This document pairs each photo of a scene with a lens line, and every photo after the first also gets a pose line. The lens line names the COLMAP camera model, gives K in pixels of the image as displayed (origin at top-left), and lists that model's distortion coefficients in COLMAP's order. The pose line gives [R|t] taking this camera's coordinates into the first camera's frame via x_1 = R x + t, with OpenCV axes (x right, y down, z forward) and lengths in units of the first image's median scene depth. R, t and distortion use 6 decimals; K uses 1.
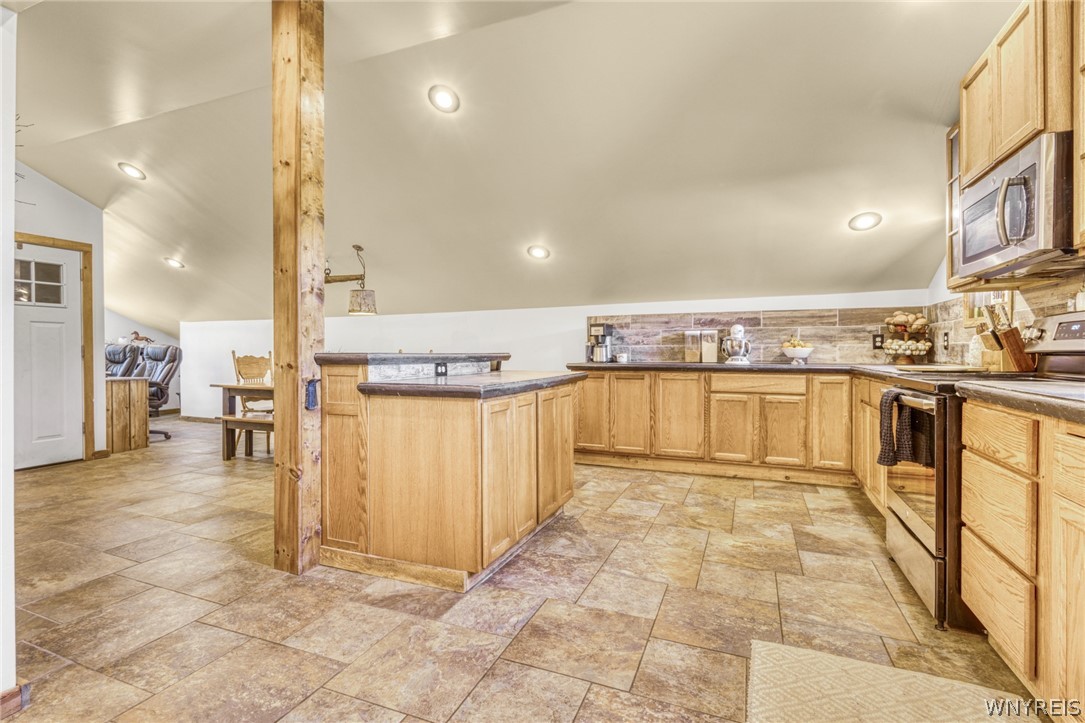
lens RADIAL K [[495.7, 0, 547.5], [0, 495.7, 359.3], [0, 0, 1]] dist [0.005304, -0.000439]
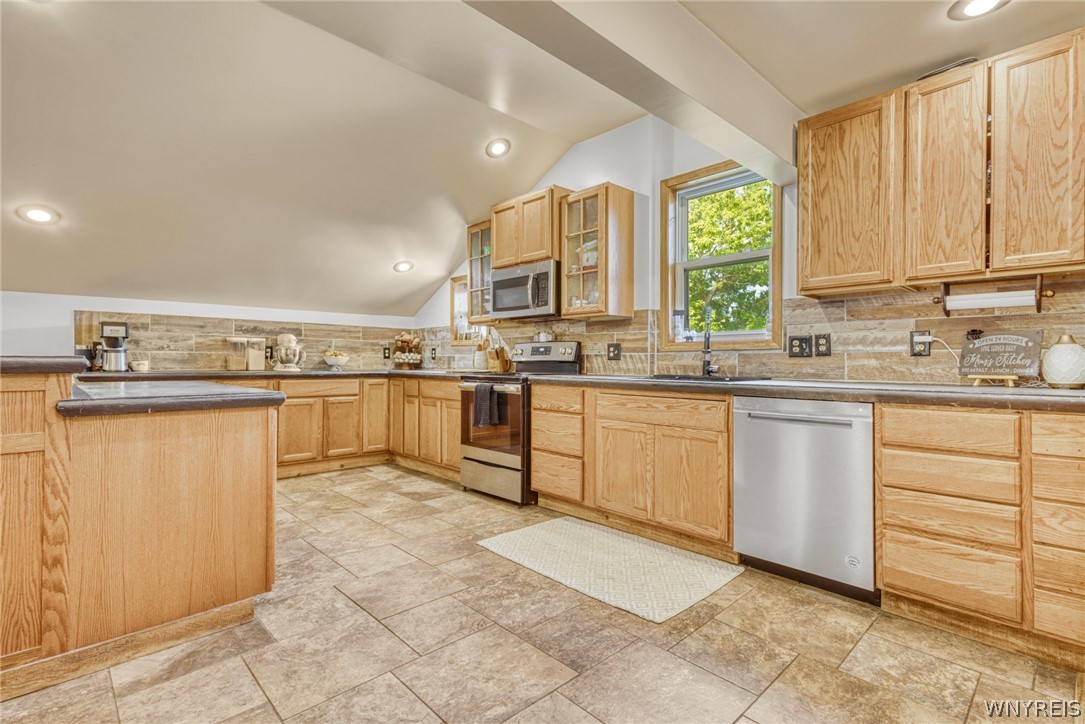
lens RADIAL K [[495.7, 0, 548.6], [0, 495.7, 362.7], [0, 0, 1]] dist [0.005304, -0.000439]
pose [[0.404811, 0.003765, 0.914393, -0.606809], [0.007153, 0.999948, -0.007284, 0.004853], [-0.914372, 0.009489, 0.404763, 0.096666]]
